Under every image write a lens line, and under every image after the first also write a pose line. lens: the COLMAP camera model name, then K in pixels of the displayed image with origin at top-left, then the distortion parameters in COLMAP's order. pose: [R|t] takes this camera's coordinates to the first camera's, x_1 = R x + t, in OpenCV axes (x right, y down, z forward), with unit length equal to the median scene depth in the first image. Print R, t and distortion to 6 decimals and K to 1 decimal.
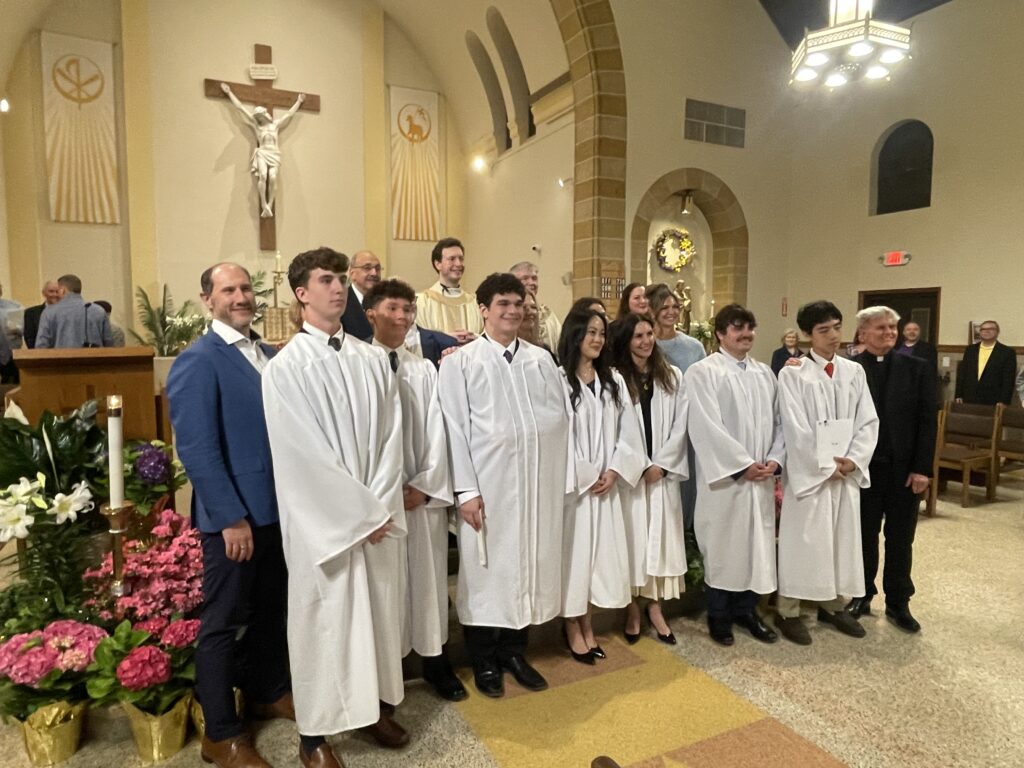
lens RADIAL K [[685.9, 0, 512.0], [0, 685.9, 384.0], [0, 0, 1]] dist [0.055231, -0.108434]
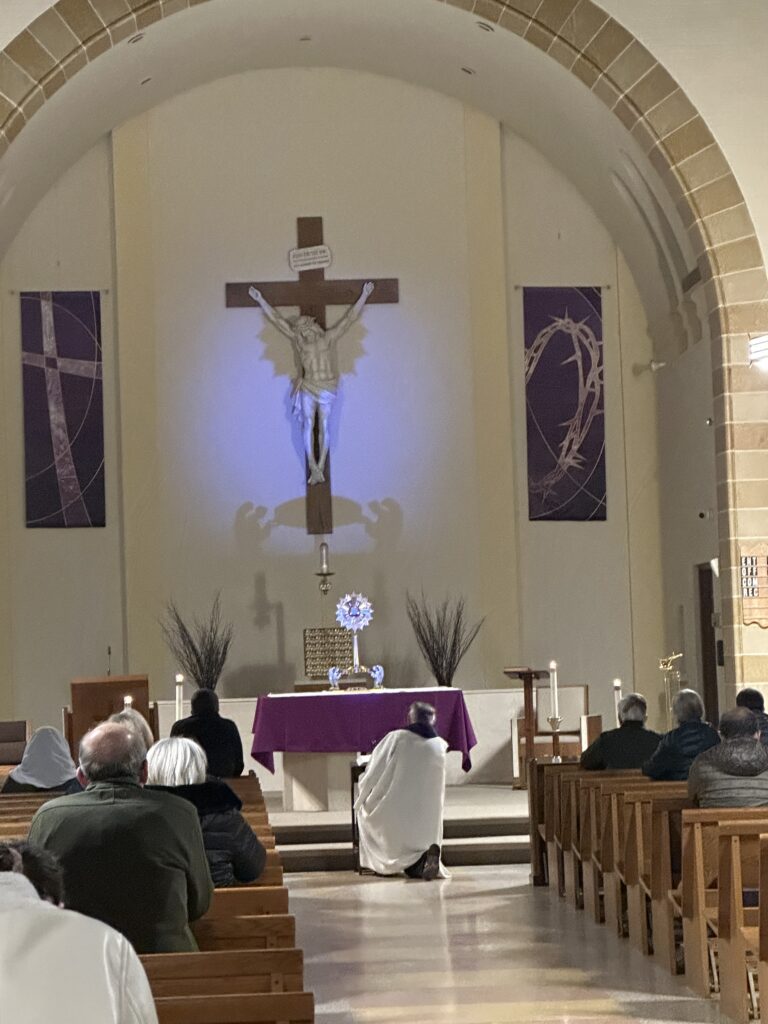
lens RADIAL K [[2703.6, 0, 384.0], [0, 2703.6, 512.0], [0, 0, 1]] dist [0.059367, 0.148059]
pose [[0.921496, -0.059522, -0.383799, 0.645984], [0.008609, 0.991074, -0.133033, 0.110799], [0.388292, 0.119285, 0.913784, -1.223890]]
